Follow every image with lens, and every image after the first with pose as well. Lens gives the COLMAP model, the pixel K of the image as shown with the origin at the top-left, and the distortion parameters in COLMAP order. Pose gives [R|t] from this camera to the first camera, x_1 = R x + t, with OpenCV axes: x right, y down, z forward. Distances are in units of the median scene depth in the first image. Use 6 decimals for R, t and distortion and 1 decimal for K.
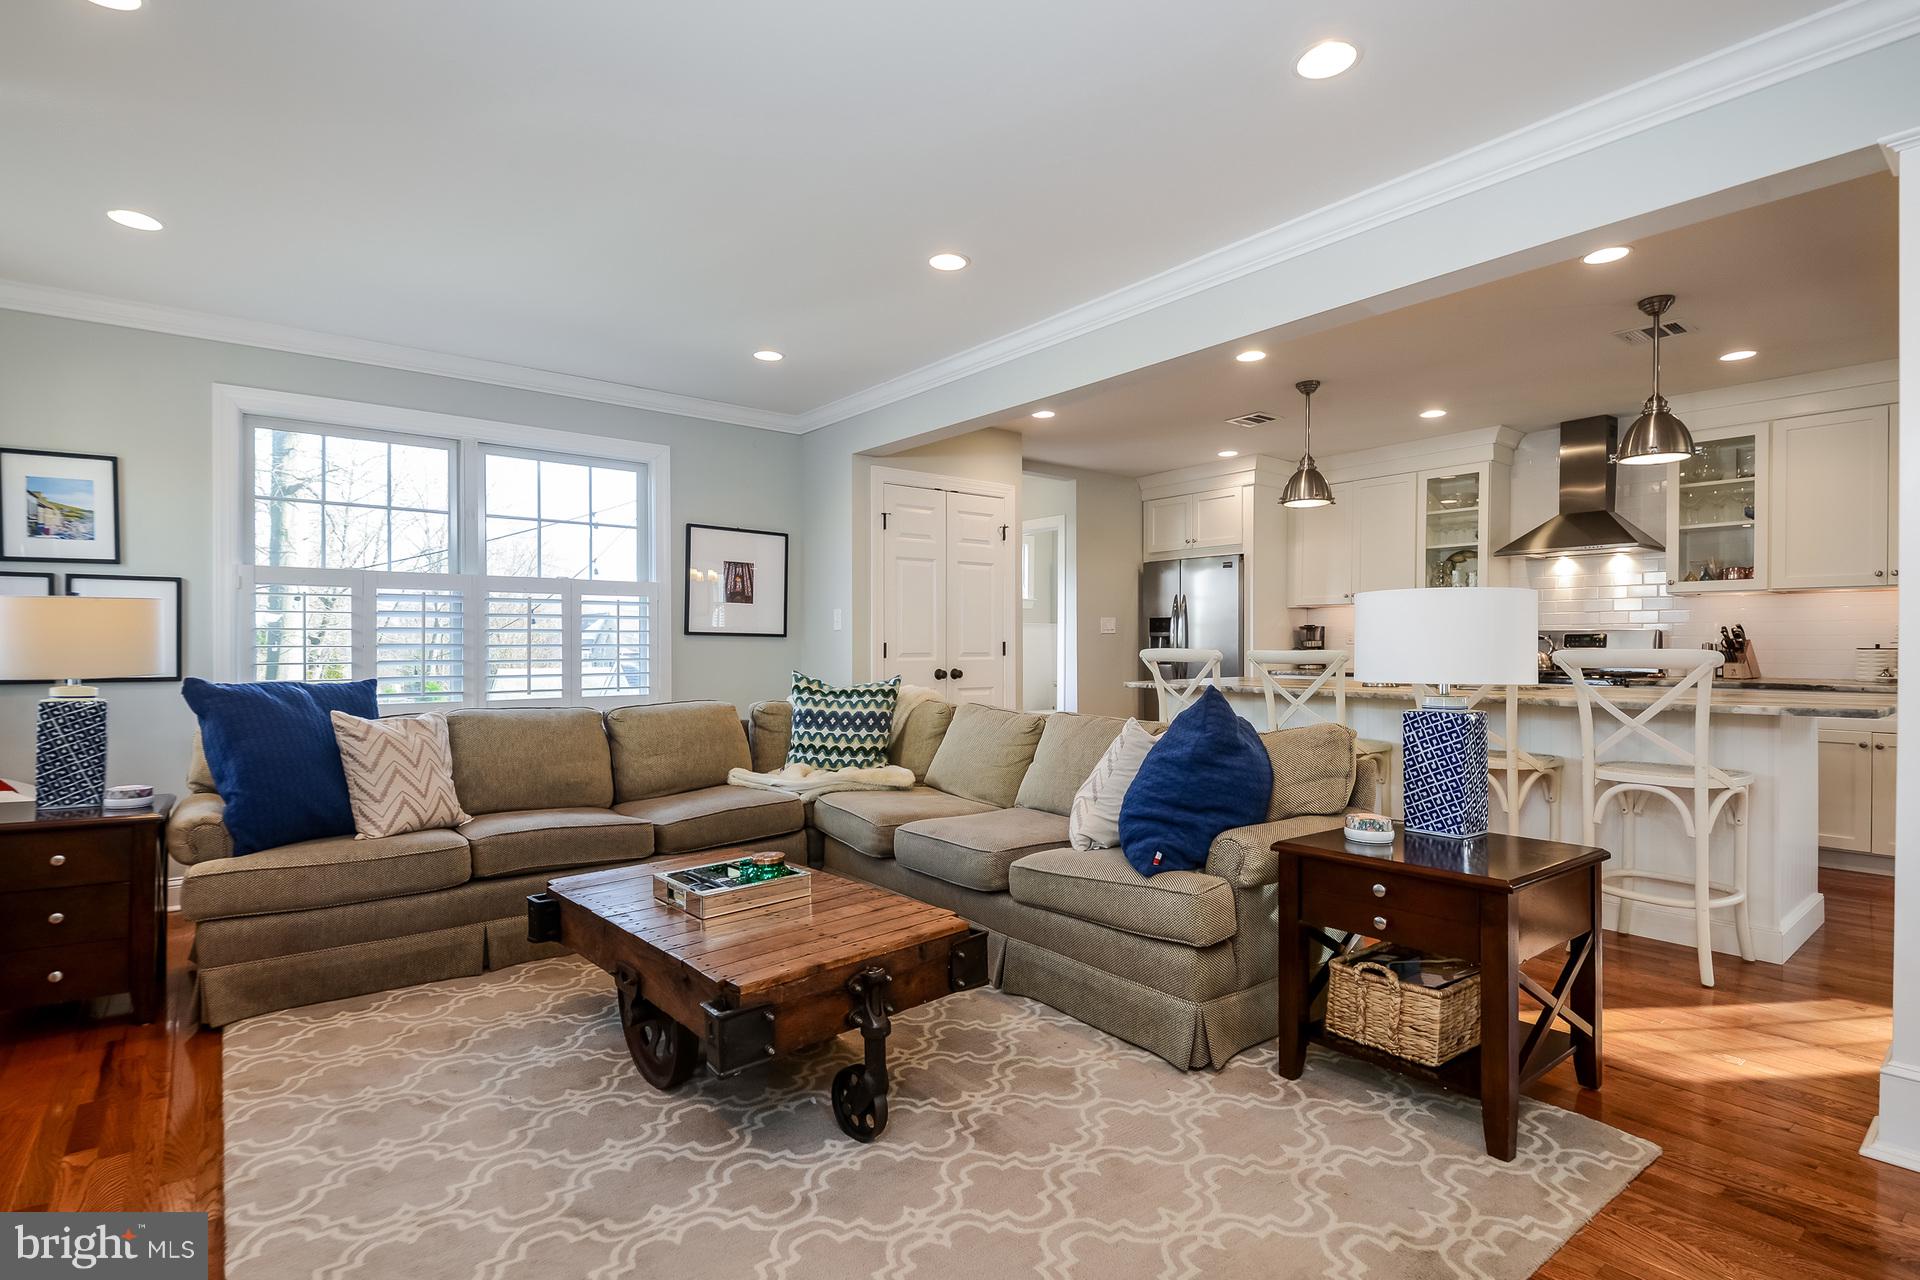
lens RADIAL K [[929.8, 0, 966.6], [0, 929.8, 645.5], [0, 0, 1]] dist [0.044957, -0.037284]
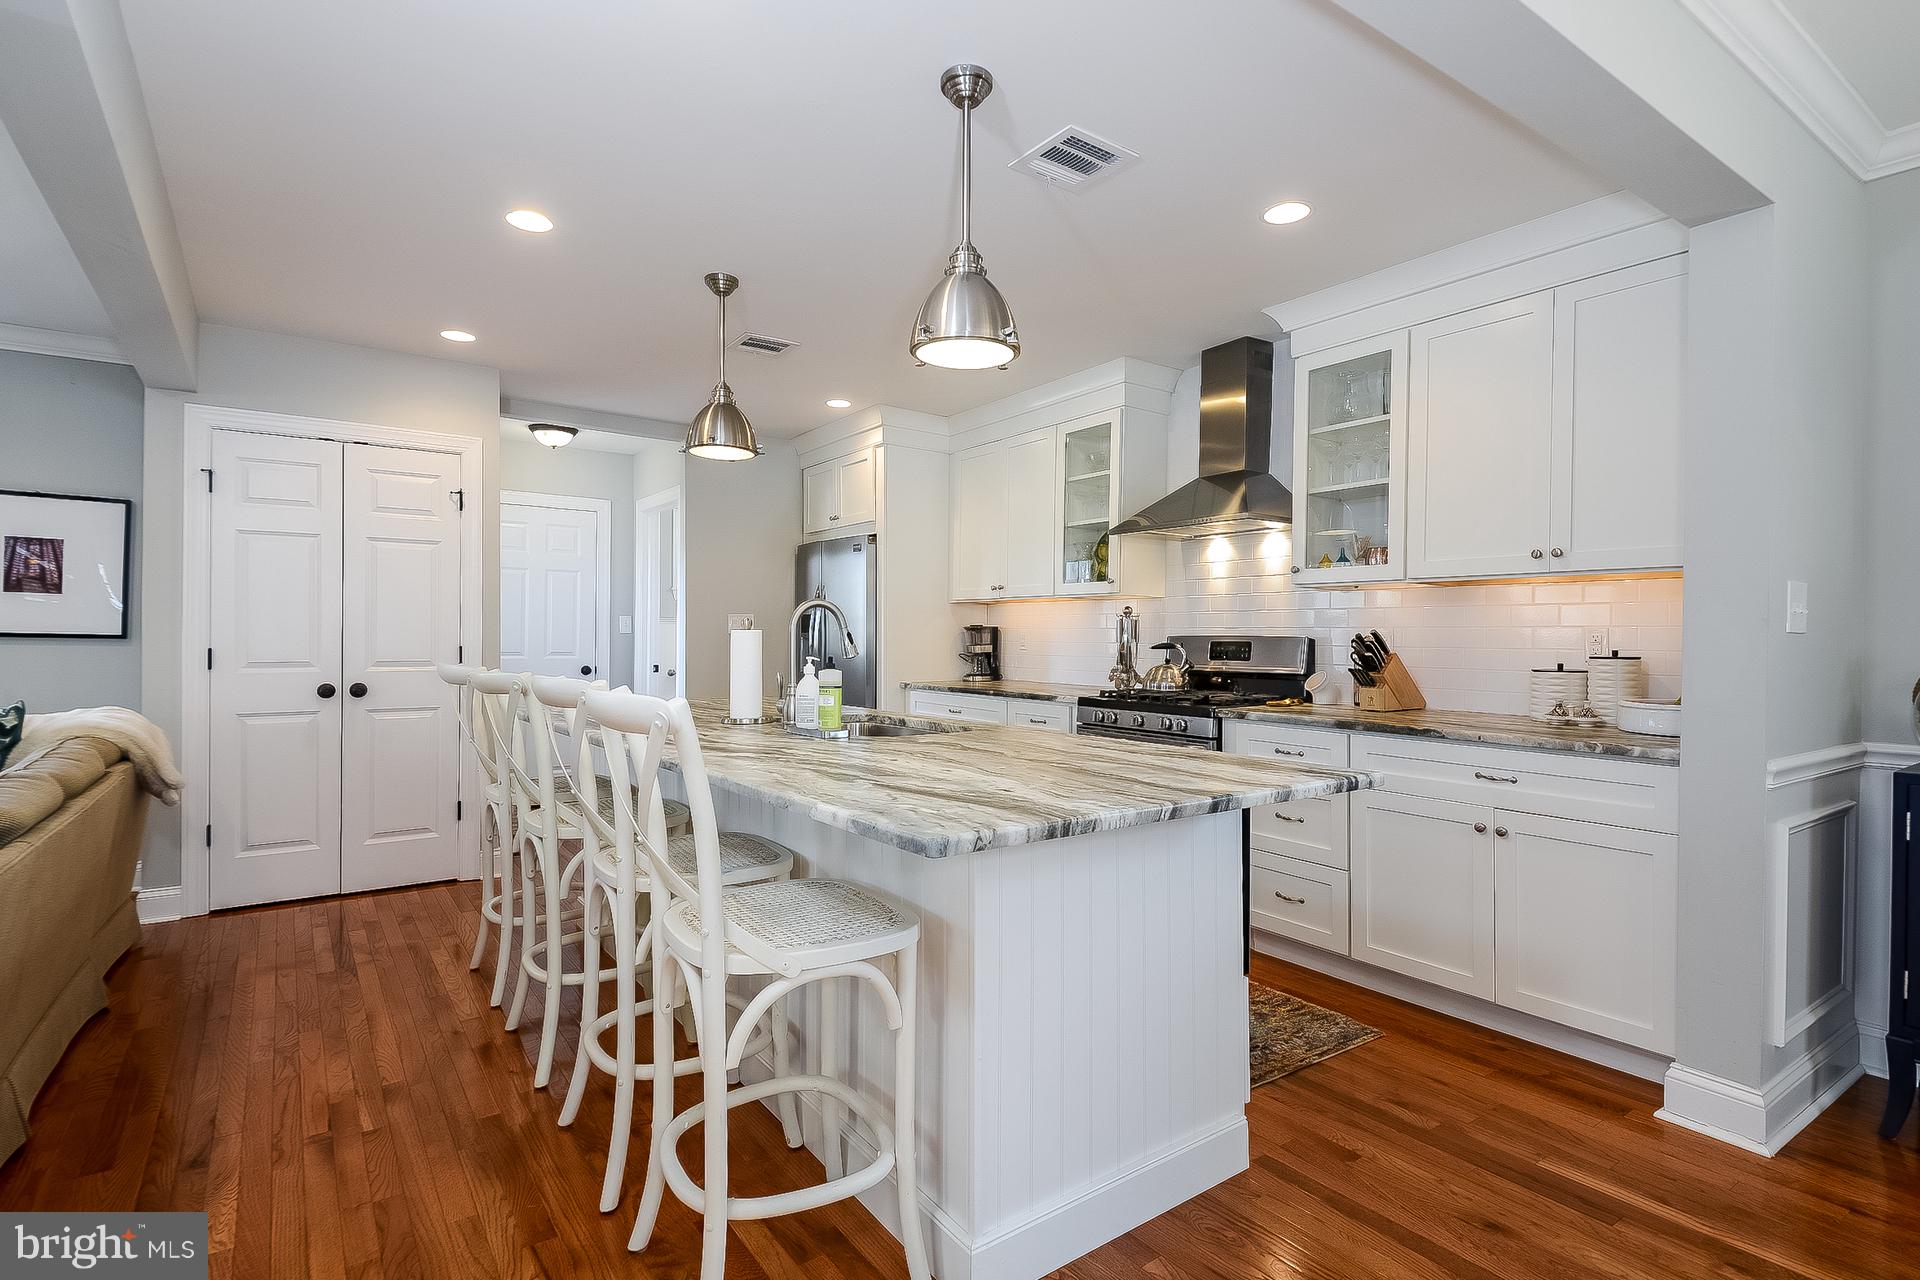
lens RADIAL K [[923.4, 0, 965.9], [0, 923.4, 633.5], [0, 0, 1]] dist [0.020625, -0.000620]
pose [[0.998302, 0.006373, -0.057905, 0.563993], [-0.006626, 0.999969, -0.004177, -0.015999], [0.057877, 0.004553, 0.998313, 0.315531]]
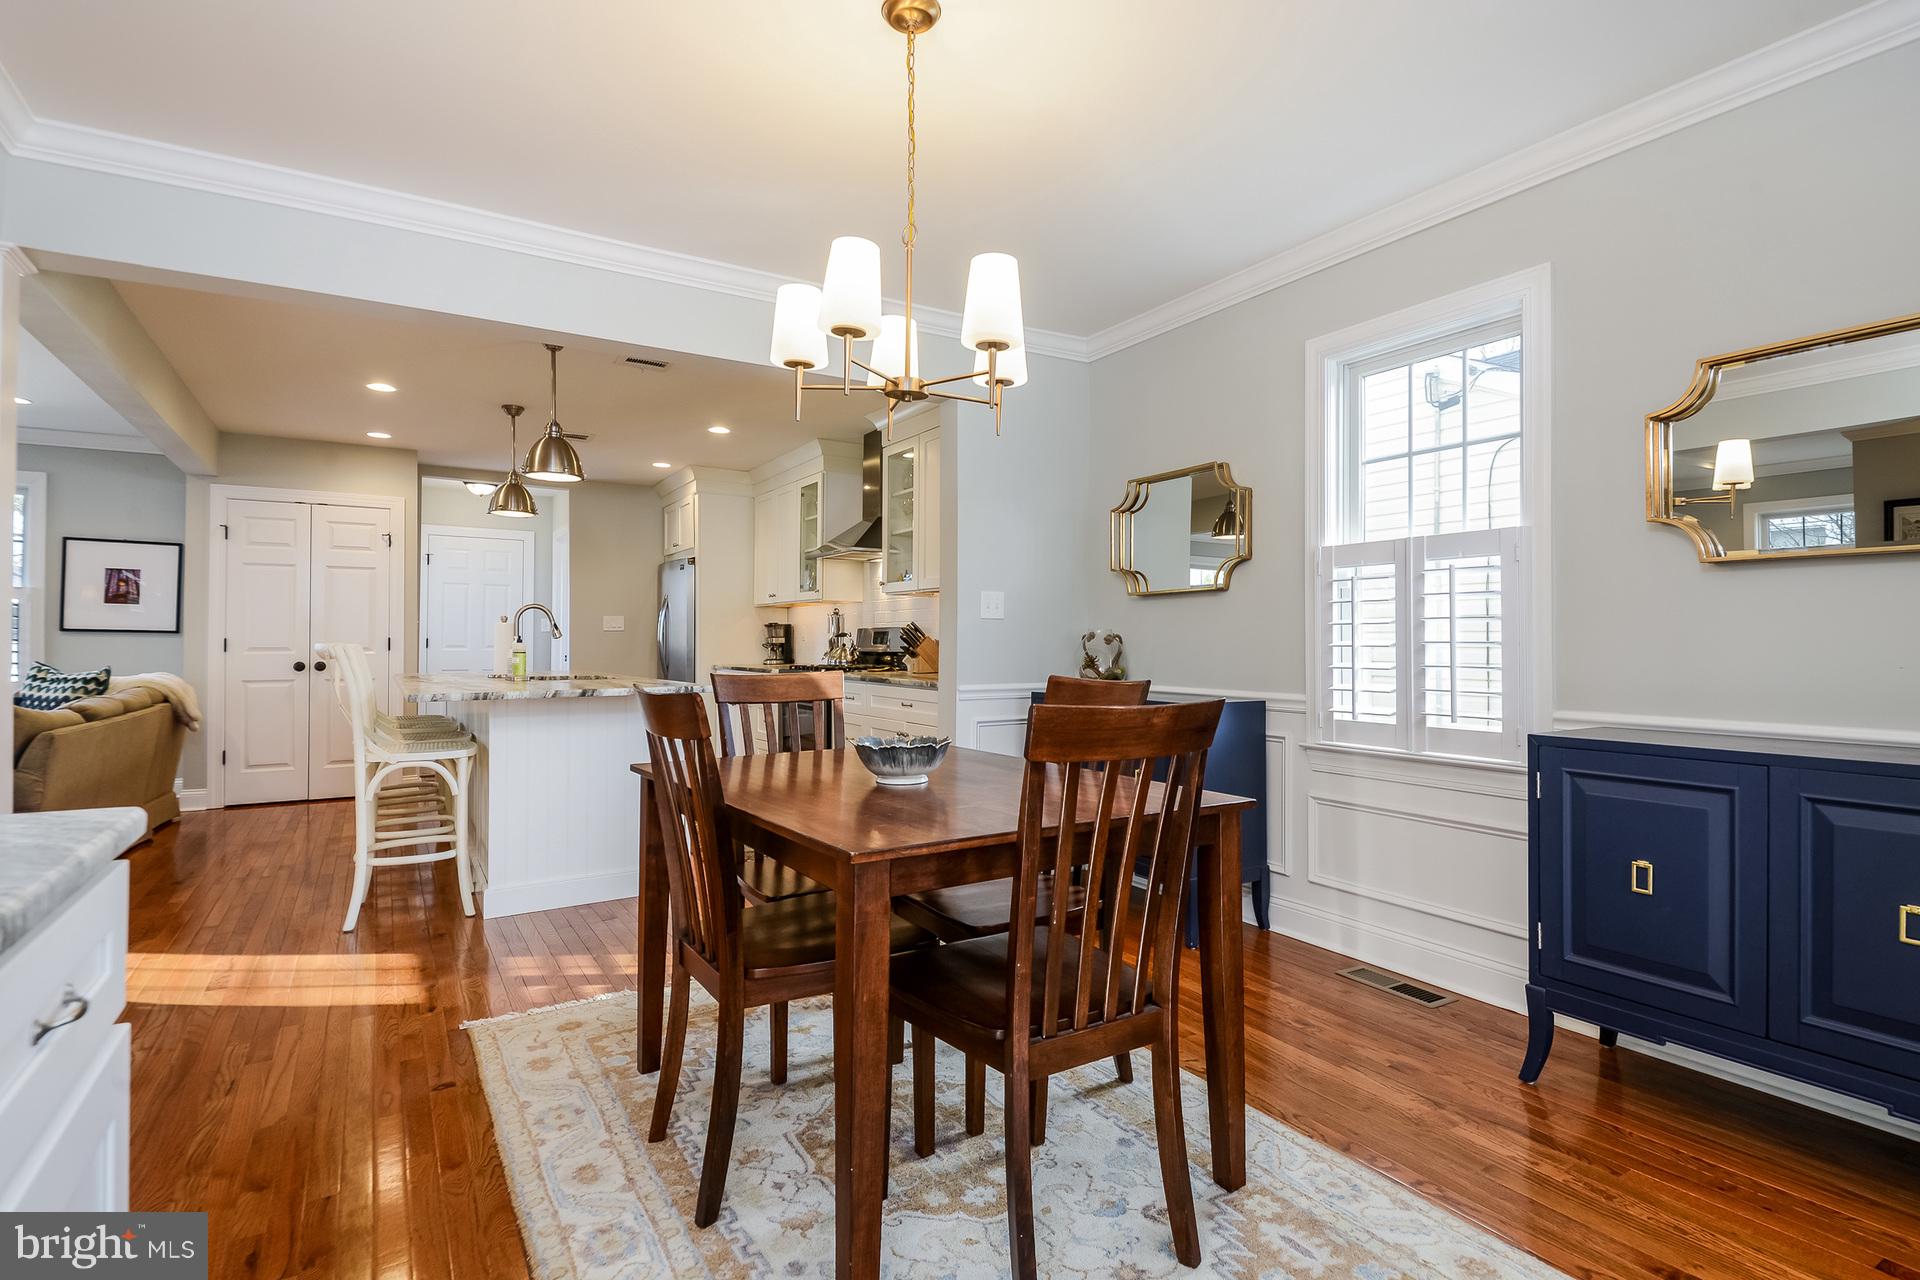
lens RADIAL K [[938.7, 0, 969.1], [0, 938.7, 629.0], [0, 0, 1]] dist [0.017808, 0.000013]
pose [[0.991446, 0.001445, -0.130511, 1.019581], [-0.003280, 0.999899, -0.013849, -0.000873], [0.130478, 0.014159, 0.991350, -0.049105]]
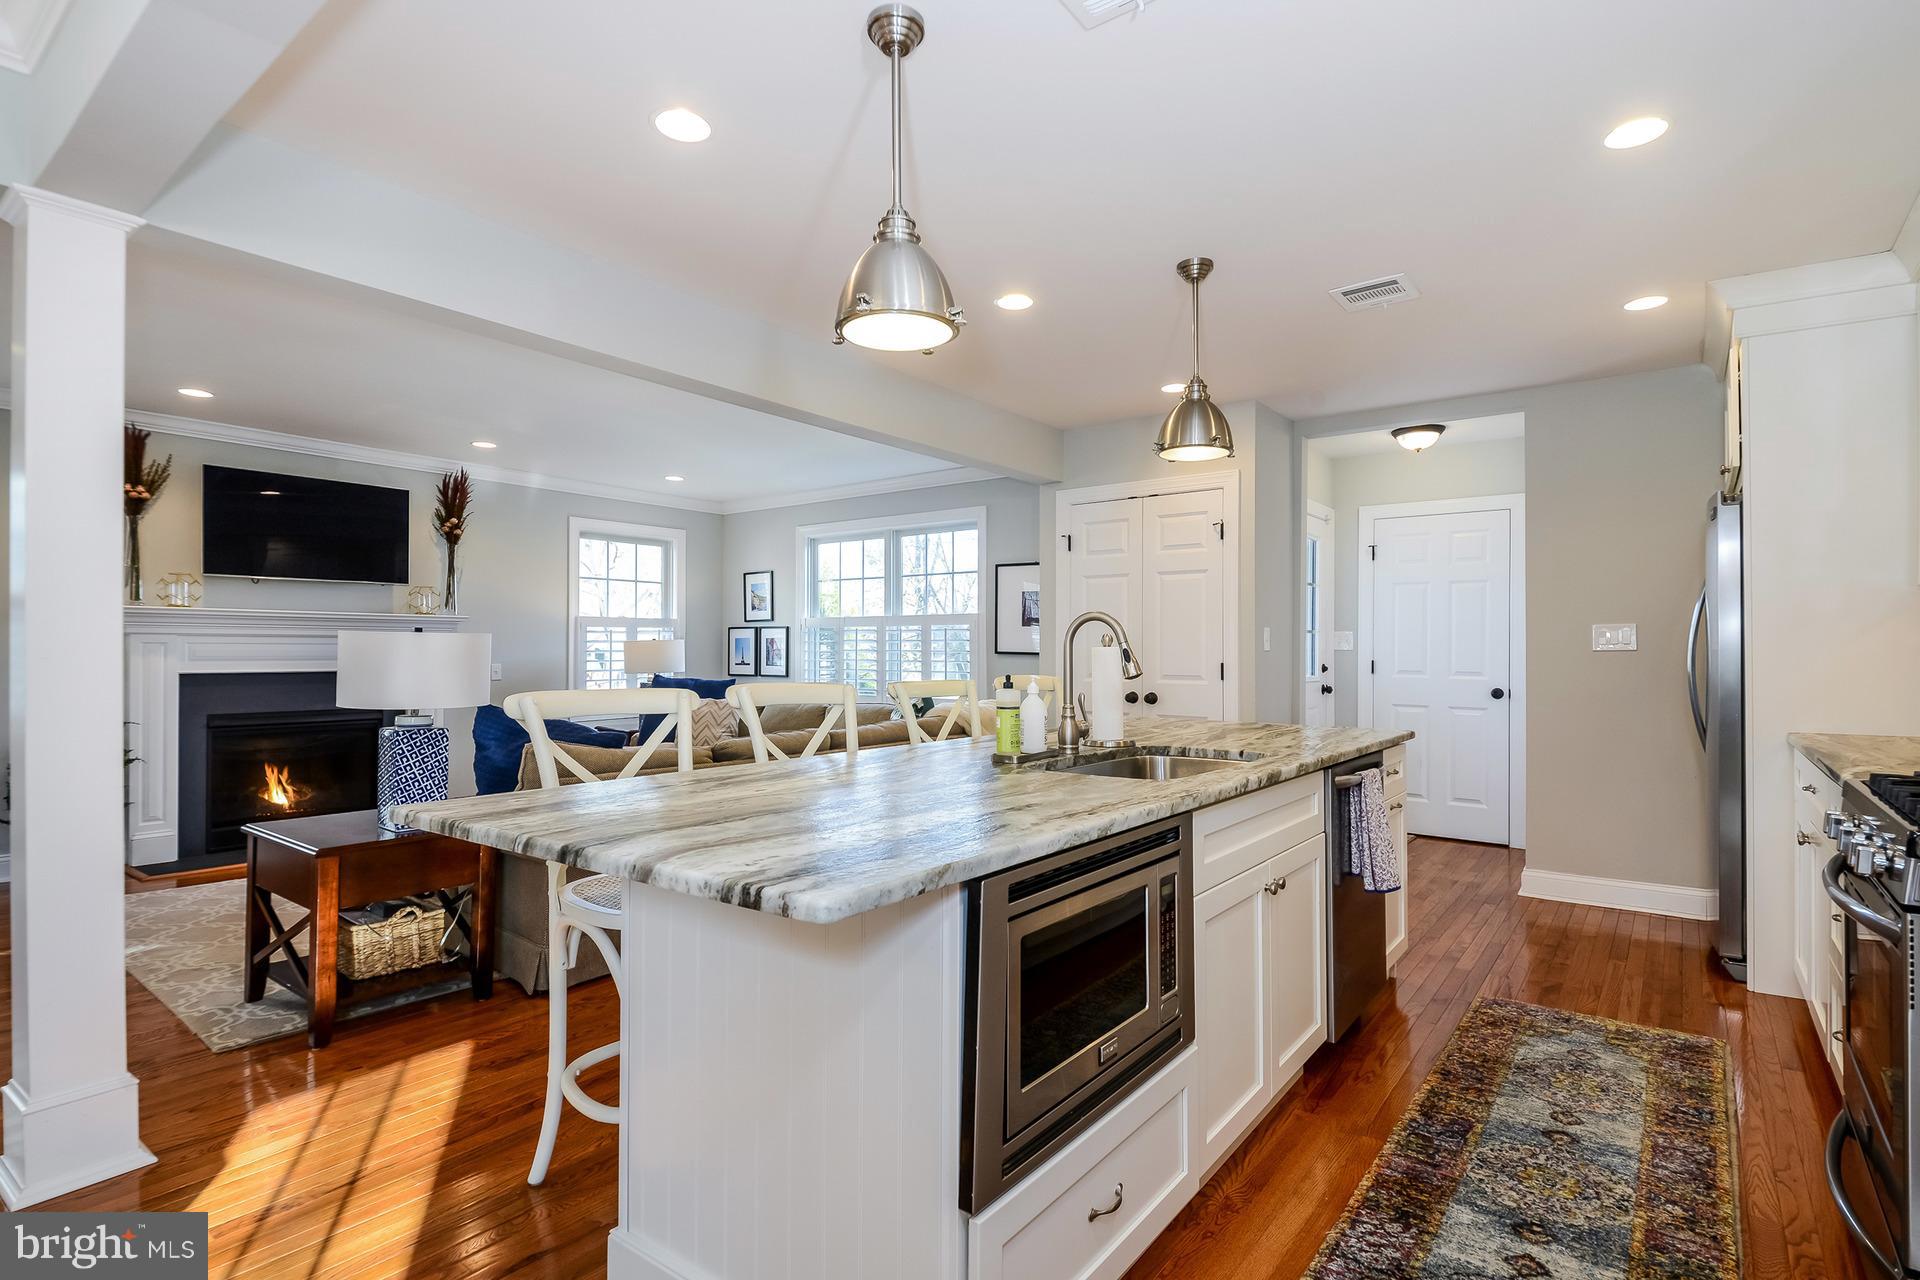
lens RADIAL K [[929.8, 0, 966.6], [0, 929.8, 645.5], [0, 0, 1]] dist [0.044957, -0.037284]
pose [[0.242924, -0.003263, -0.970040, 0.912702], [-0.003339, 0.999986, -0.004200, -0.017670], [0.970040, 0.004259, 0.242909, 0.675139]]
